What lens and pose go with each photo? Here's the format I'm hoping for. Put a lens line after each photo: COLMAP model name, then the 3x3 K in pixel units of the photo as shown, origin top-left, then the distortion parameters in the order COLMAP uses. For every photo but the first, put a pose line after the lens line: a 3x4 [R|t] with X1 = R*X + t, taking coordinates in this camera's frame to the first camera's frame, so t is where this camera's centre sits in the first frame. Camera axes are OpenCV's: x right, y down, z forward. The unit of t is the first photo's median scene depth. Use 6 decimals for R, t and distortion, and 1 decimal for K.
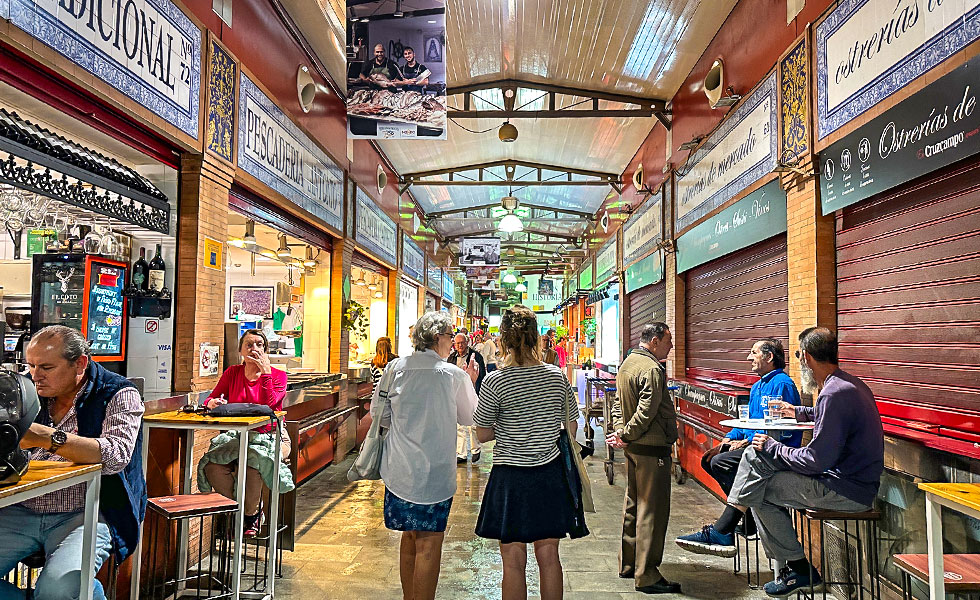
lens RADIAL K [[746.8, 0, 487.3], [0, 746.8, 300.0], [0, 0, 1]] dist [0.054325, -0.077324]
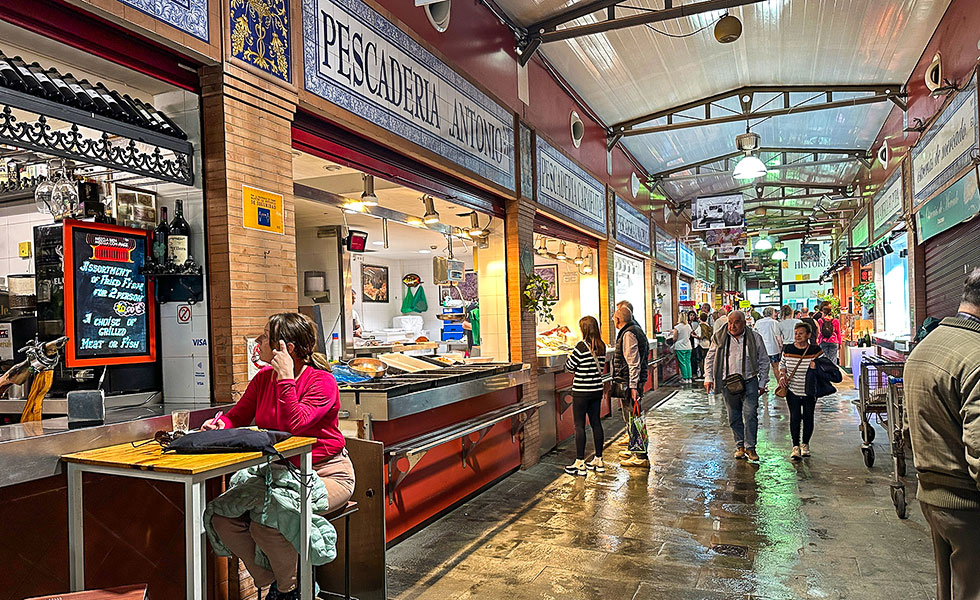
lens RADIAL K [[746.8, 0, 464.5], [0, 746.8, 336.5], [0, 0, 1]] dist [0.054325, -0.077324]
pose [[0.935772, -0.036841, -0.350675, 0.029903], [0.061716, 0.996287, 0.060022, 0.013123], [0.347162, -0.077809, 0.934572, 0.180642]]
